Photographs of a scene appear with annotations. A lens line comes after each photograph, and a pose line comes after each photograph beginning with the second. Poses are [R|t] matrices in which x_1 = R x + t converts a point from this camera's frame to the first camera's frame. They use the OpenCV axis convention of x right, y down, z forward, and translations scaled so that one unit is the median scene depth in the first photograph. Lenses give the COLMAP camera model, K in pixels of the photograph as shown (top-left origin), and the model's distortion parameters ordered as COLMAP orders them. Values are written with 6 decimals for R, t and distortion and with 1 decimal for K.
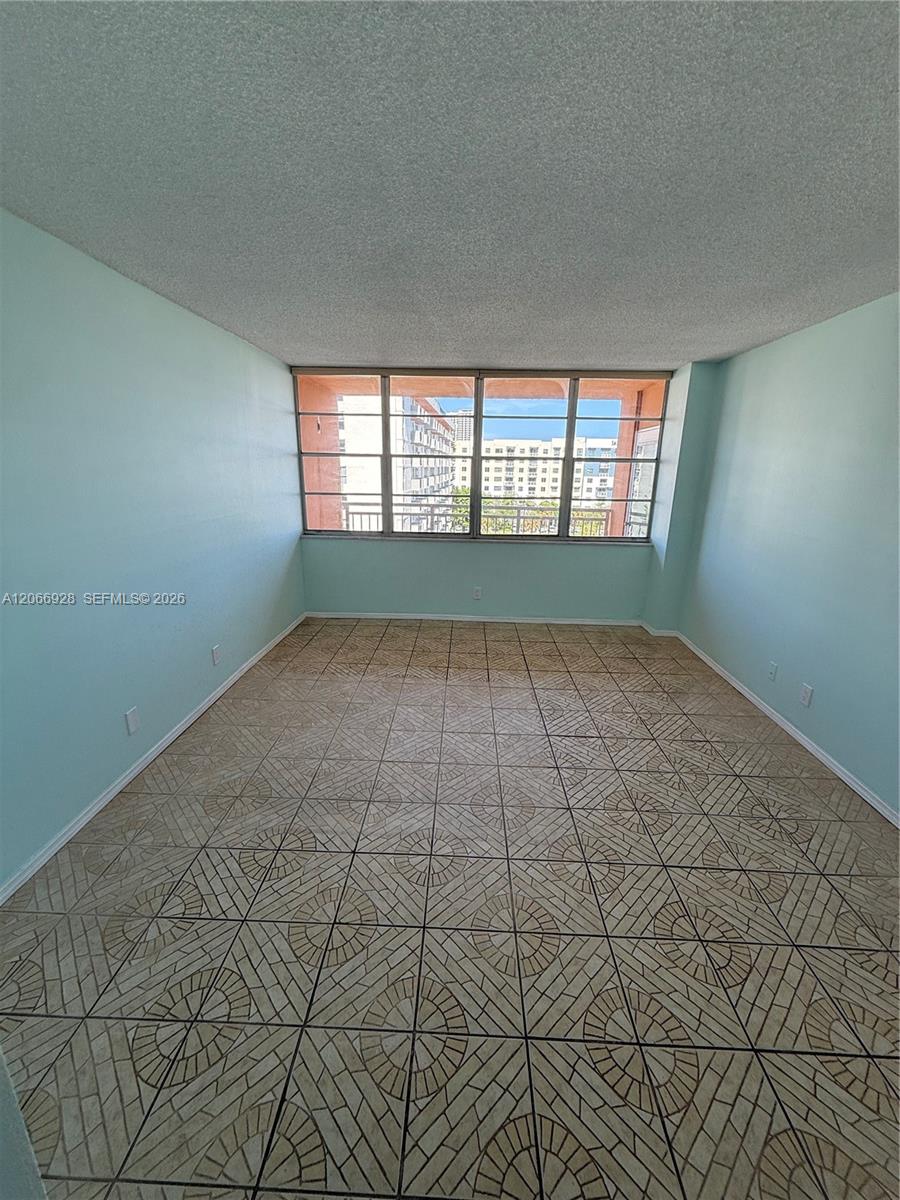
lens RADIAL K [[481.1, 0, 451.6], [0, 481.1, 606.3], [0, 0, 1]] dist [-0.000632, 0.000046]
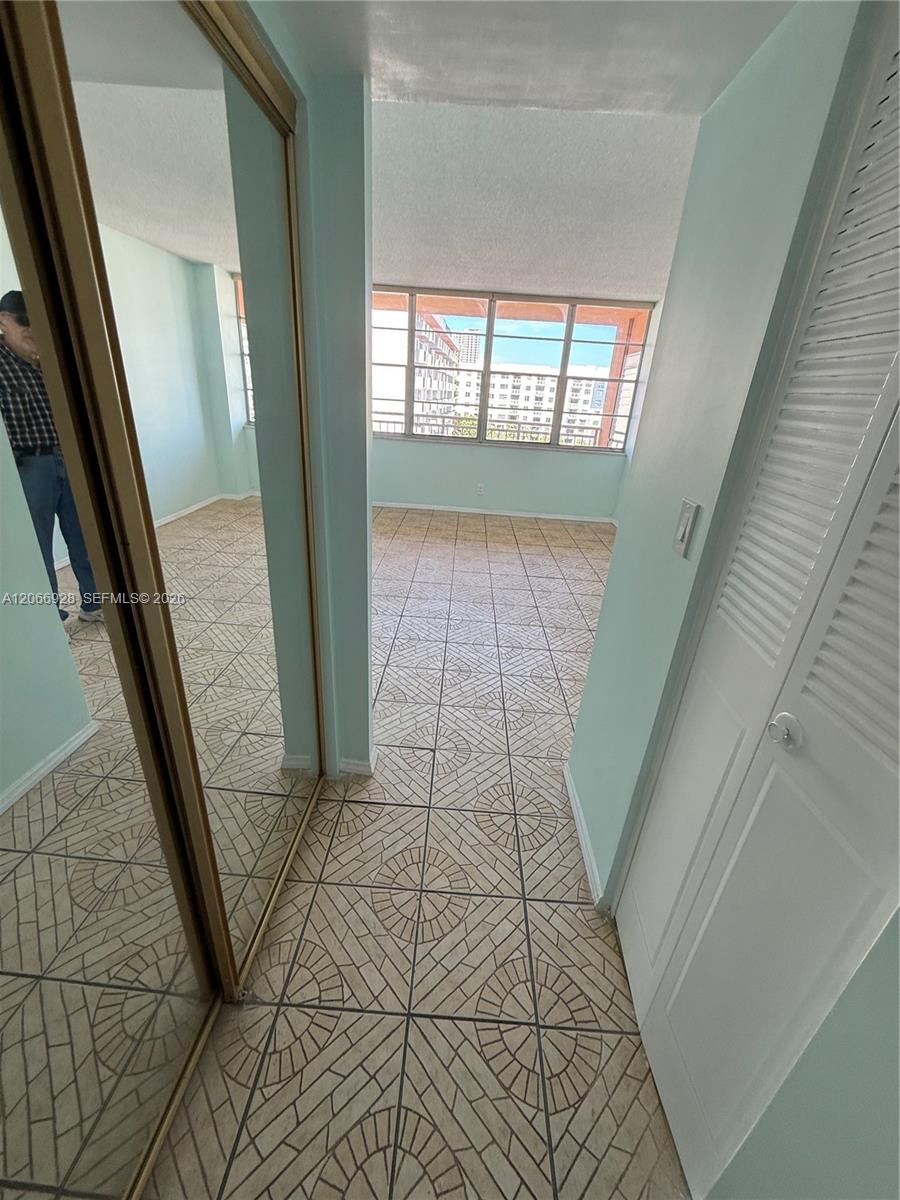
lens RADIAL K [[481.1, 0, 449.9], [0, 481.1, 608.0], [0, 0, 1]] dist [-0.000632, 0.000046]
pose [[0.998932, 0.044959, 0.010640, -0.024535], [-0.046005, 0.989166, 0.139410, 0.108415], [-0.004257, -0.139750, 0.990178, -0.262507]]
